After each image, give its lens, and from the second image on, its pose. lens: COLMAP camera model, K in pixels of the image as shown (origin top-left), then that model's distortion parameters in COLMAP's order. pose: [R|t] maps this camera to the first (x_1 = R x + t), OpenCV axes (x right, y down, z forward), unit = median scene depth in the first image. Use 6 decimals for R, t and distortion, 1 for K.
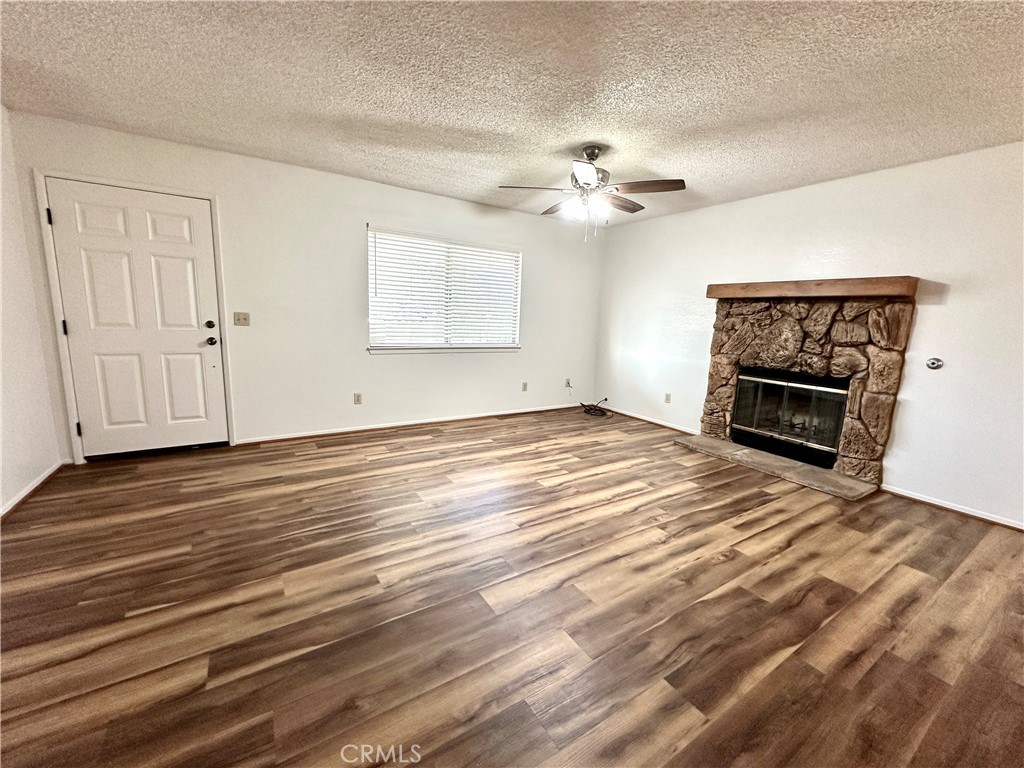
lens RADIAL K [[414.7, 0, 513.7], [0, 414.7, 381.3], [0, 0, 1]] dist [0.036505, -0.001348]
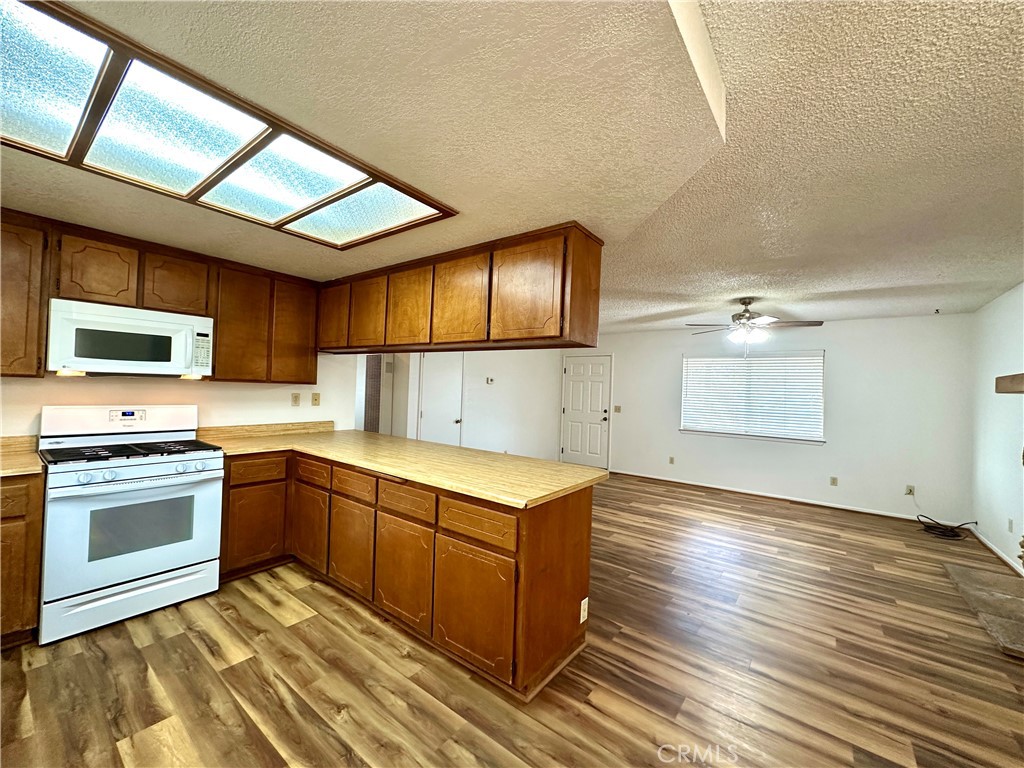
lens RADIAL K [[414.7, 0, 514.0], [0, 414.7, 387.1], [0, 0, 1]] dist [0.036505, -0.001348]
pose [[0.326281, -0.040324, -0.944412, 1.112672], [-0.172992, 0.979669, -0.101596, 0.041710], [0.929309, 0.196525, 0.312671, -0.135412]]
